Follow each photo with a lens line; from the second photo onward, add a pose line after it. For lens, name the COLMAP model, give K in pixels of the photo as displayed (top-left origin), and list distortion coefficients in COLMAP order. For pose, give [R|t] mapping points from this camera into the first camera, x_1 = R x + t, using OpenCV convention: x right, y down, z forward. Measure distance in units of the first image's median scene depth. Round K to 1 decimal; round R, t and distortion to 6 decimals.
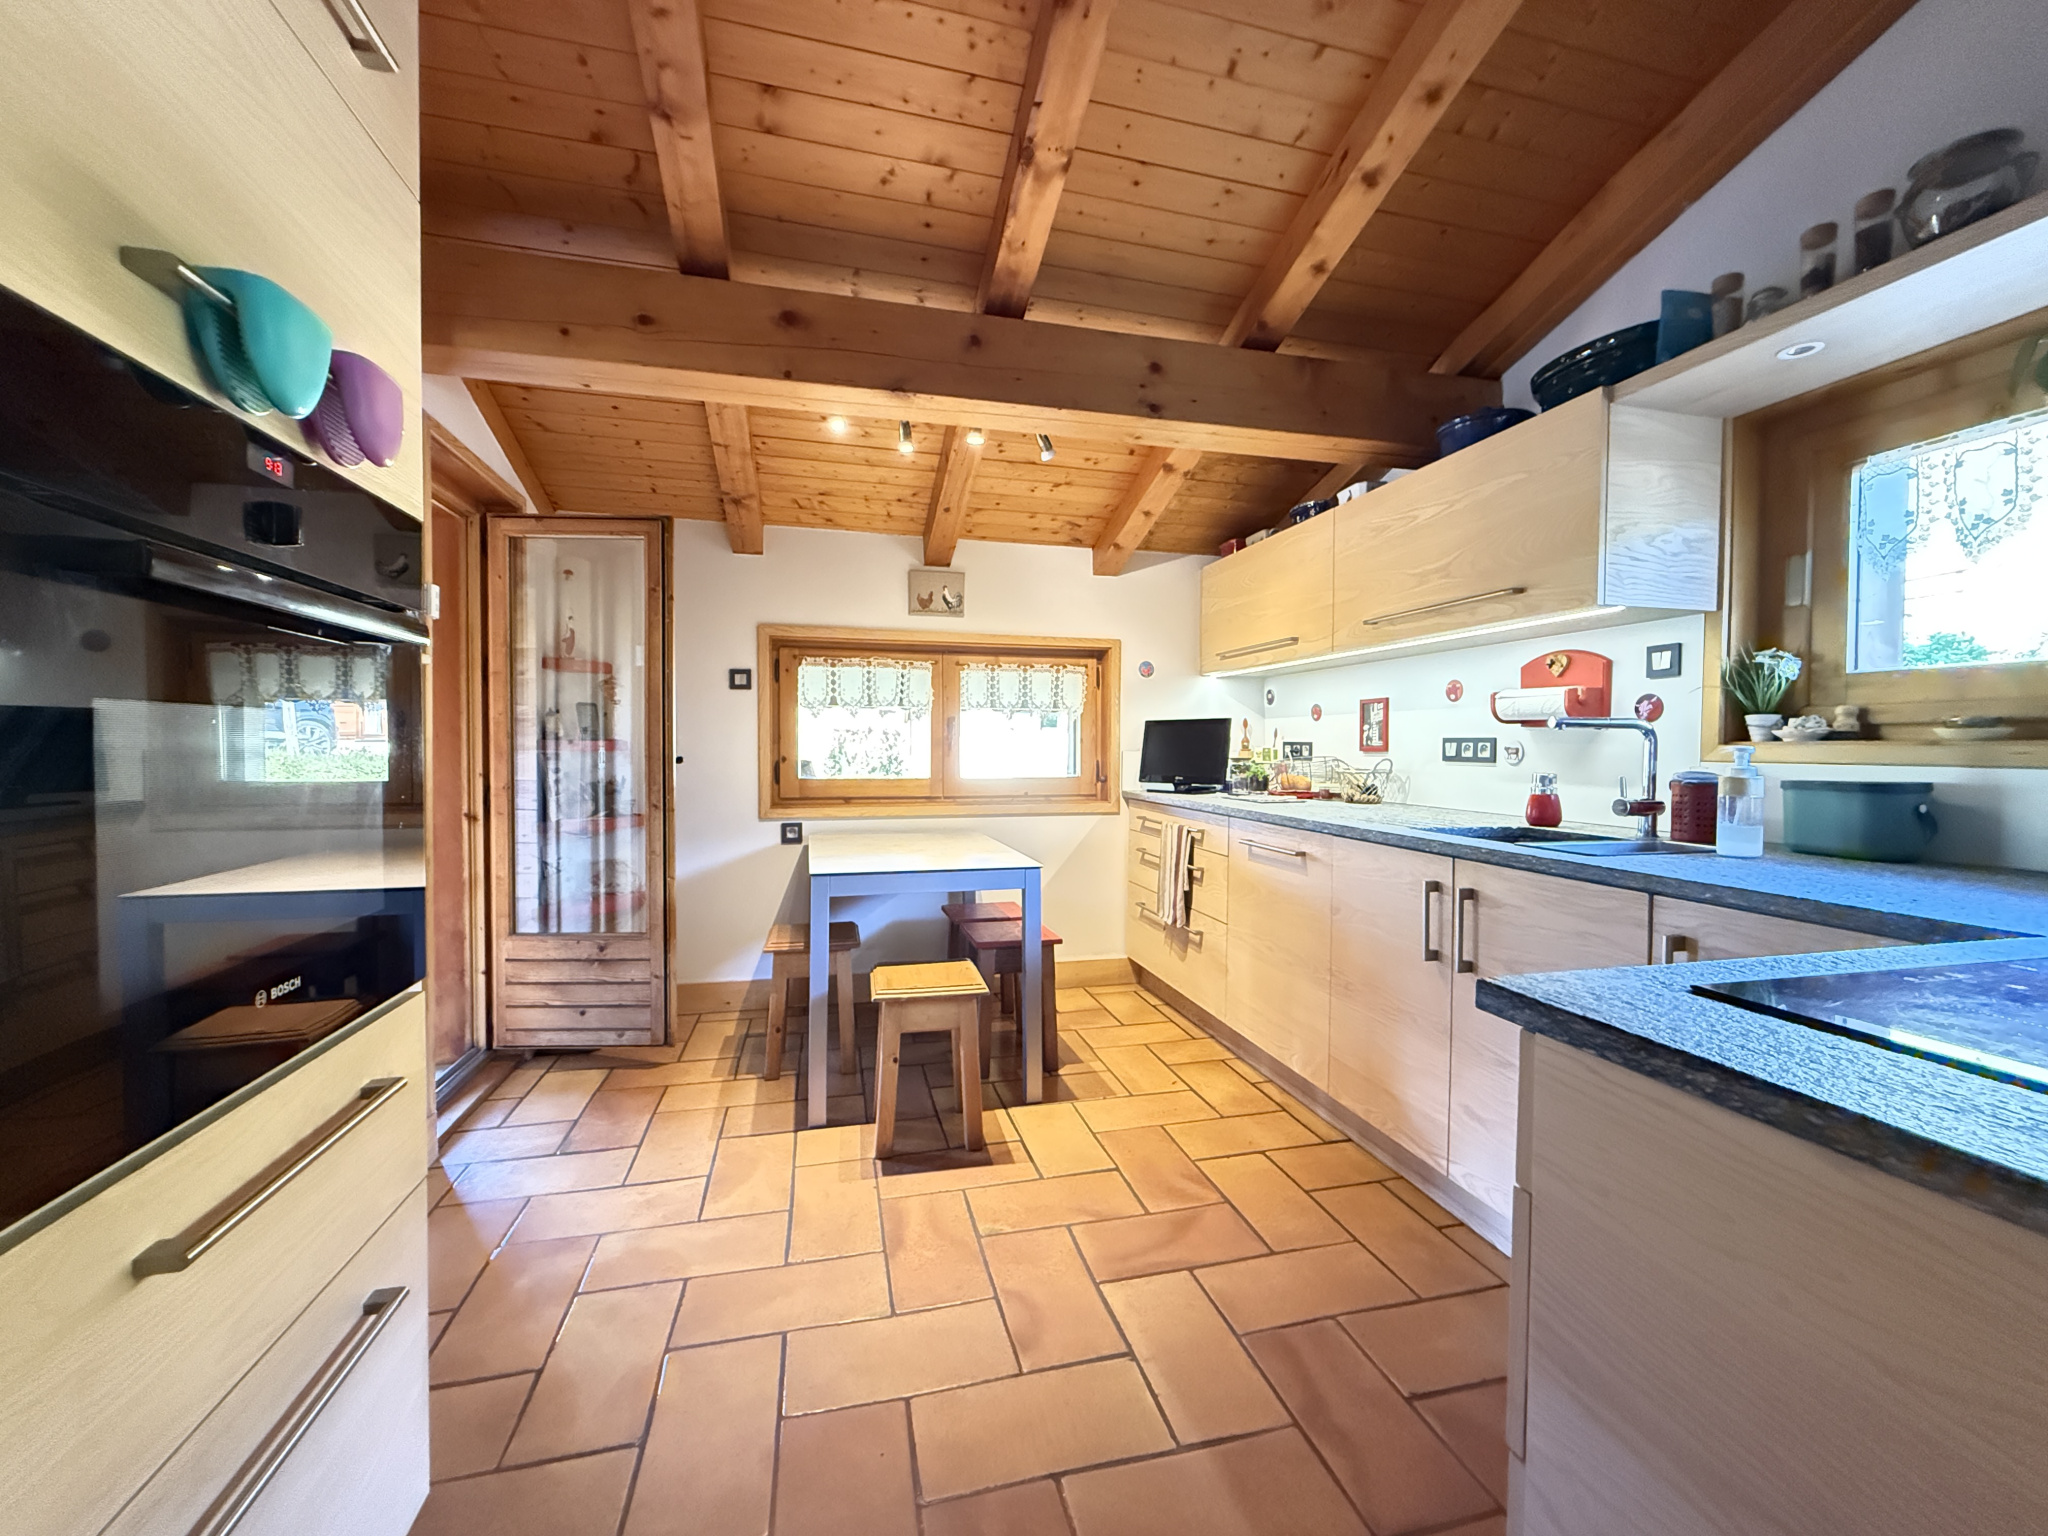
lens RADIAL K [[817.9, 0, 1022.9], [0, 817.9, 764.1], [0, 0, 1]] dist [0.000547, 0.000231]
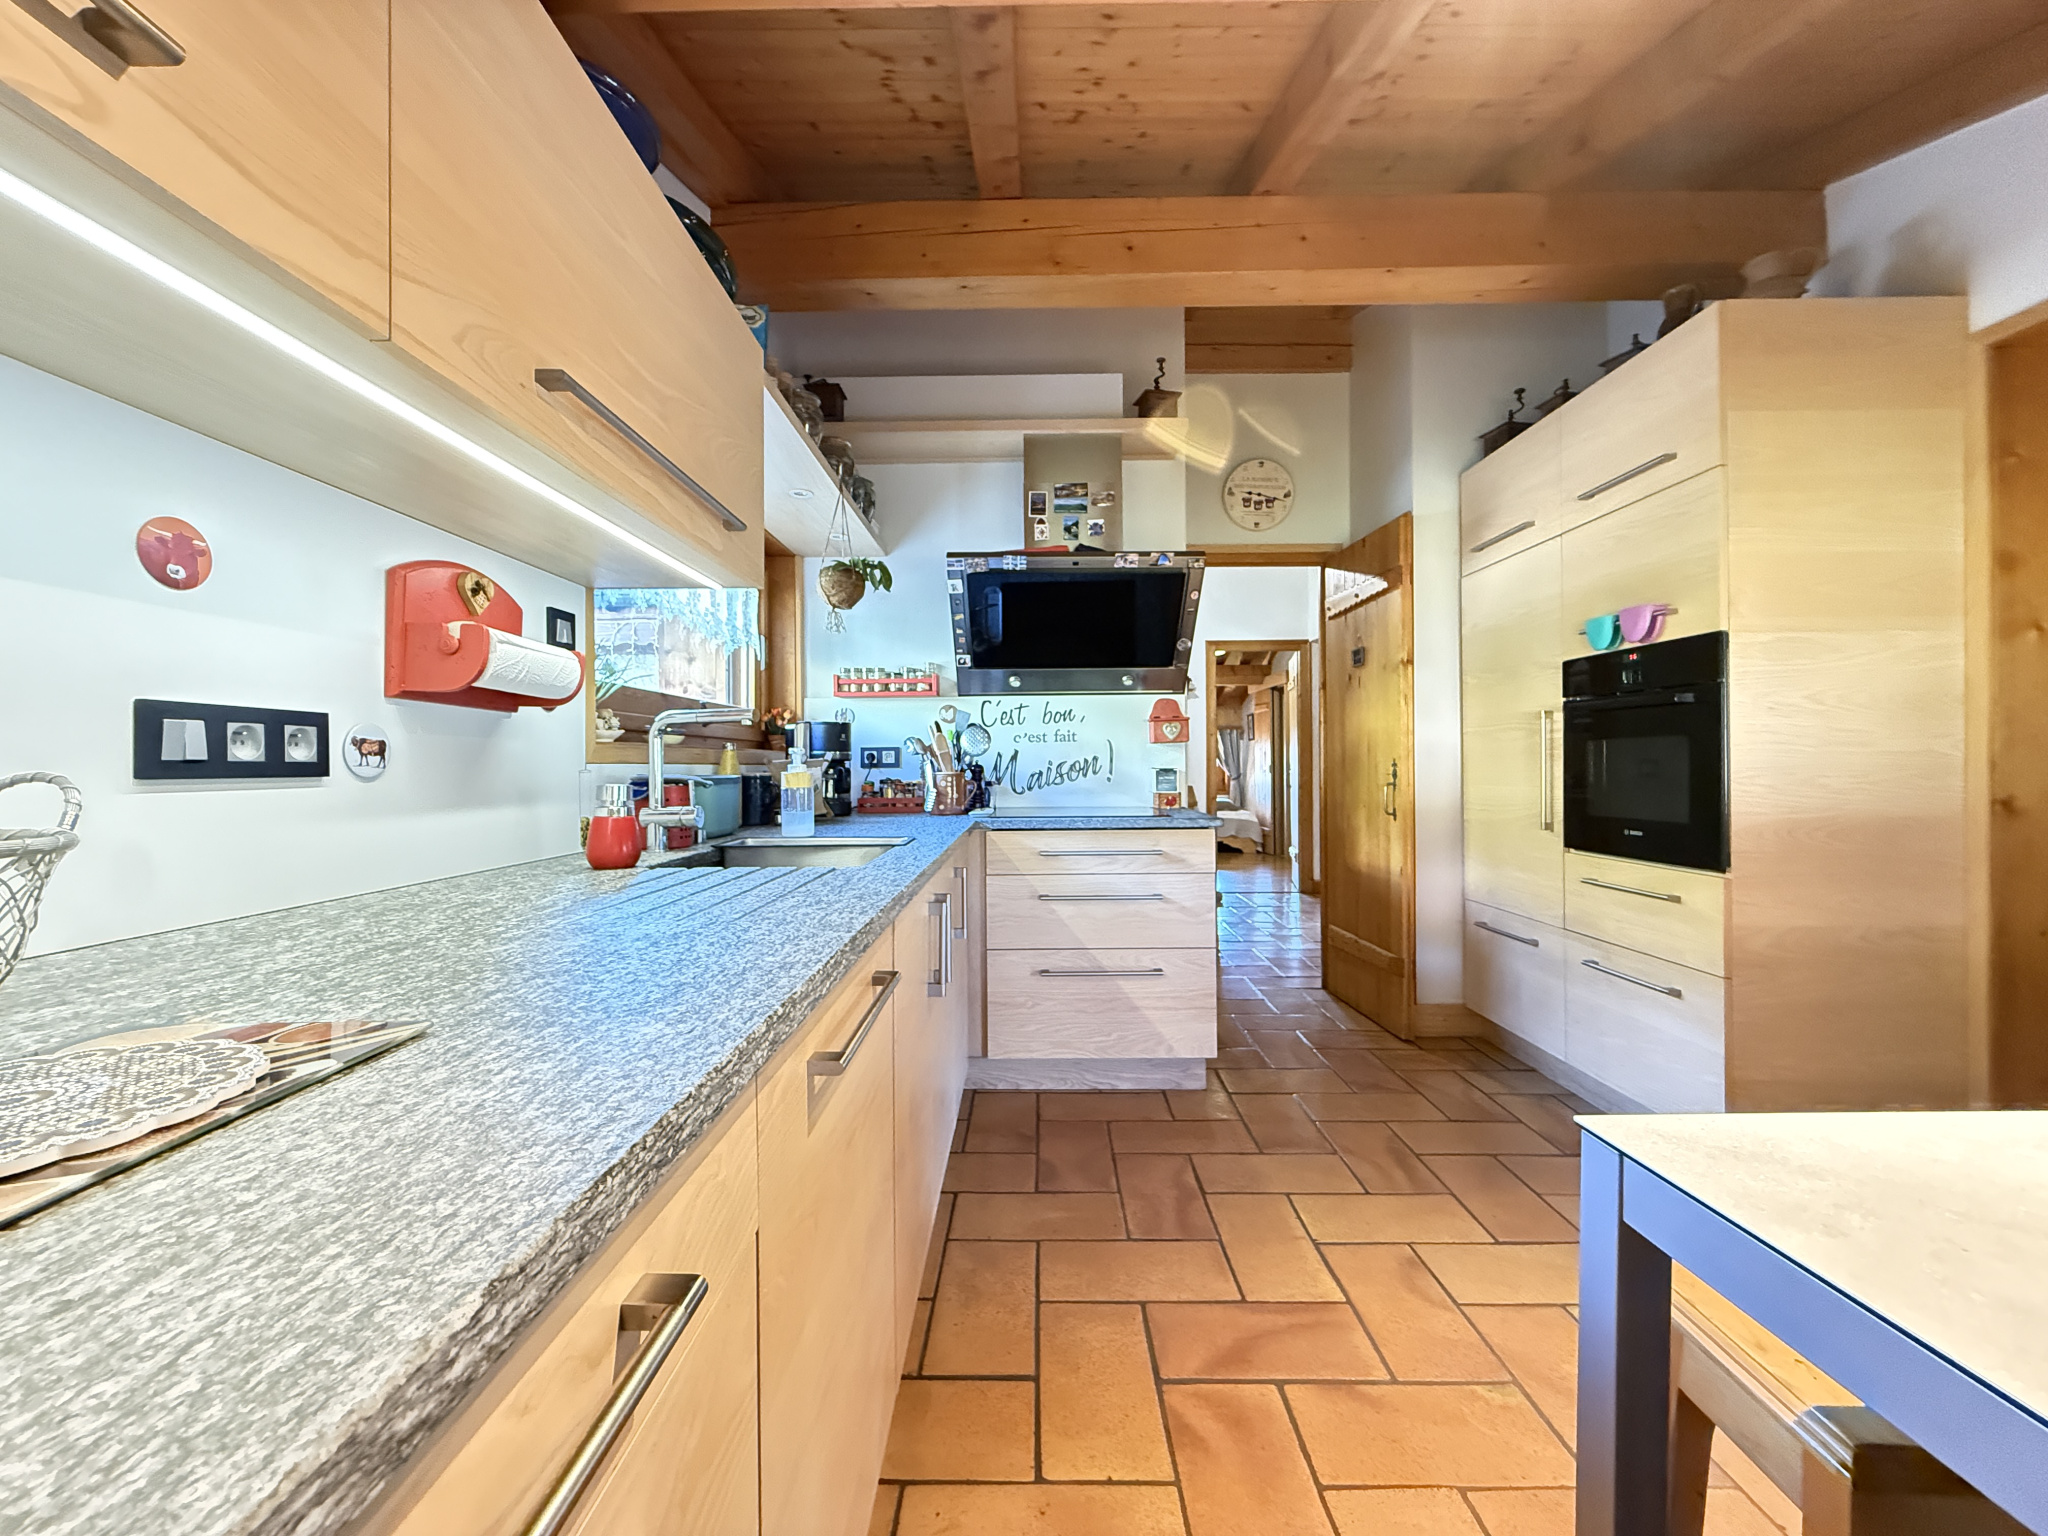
lens RADIAL K [[817.9, 0, 1022.9], [0, 817.9, 764.1], [0, 0, 1]] dist [0.000547, 0.000231]
pose [[-0.967816, -0.001898, 0.251653, 0.182030], [0.004345, 0.999696, 0.024252, -0.020068], [-0.251623, 0.024565, -0.967514, 1.661248]]
